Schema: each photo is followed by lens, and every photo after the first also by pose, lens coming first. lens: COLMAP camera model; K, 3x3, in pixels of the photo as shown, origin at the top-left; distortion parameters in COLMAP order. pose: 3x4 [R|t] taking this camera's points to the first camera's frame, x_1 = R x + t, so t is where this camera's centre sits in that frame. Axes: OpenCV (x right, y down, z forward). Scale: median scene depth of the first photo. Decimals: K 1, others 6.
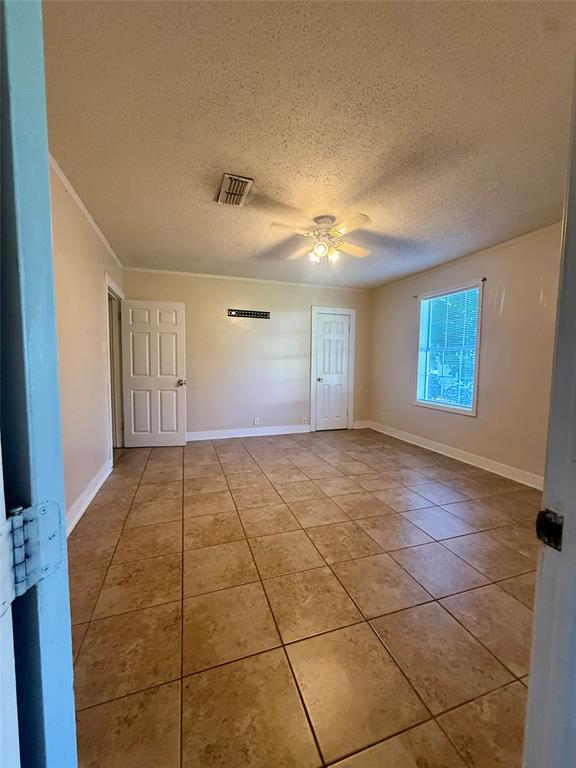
lens RADIAL K [[306.9, 0, 288.0], [0, 306.9, 384.0], [0, 0, 1]] dist [0.000486, -0.000019]
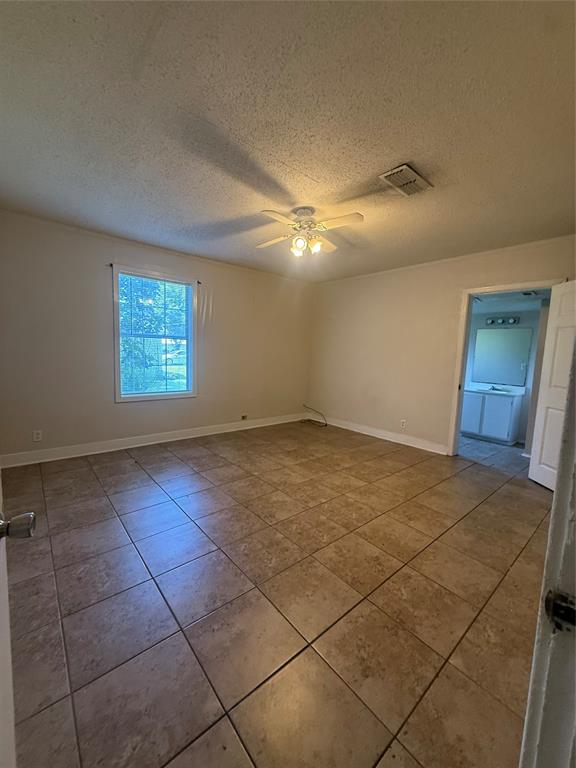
lens RADIAL K [[306.9, 0, 288.0], [0, 306.9, 384.0], [0, 0, 1]] dist [0.000486, -0.000019]
pose [[-0.368572, -0.122117, 0.921543, -0.800832], [0.029127, 0.989330, 0.142749, -0.133541], [-0.929143, 0.079455, -0.361082, 1.410928]]
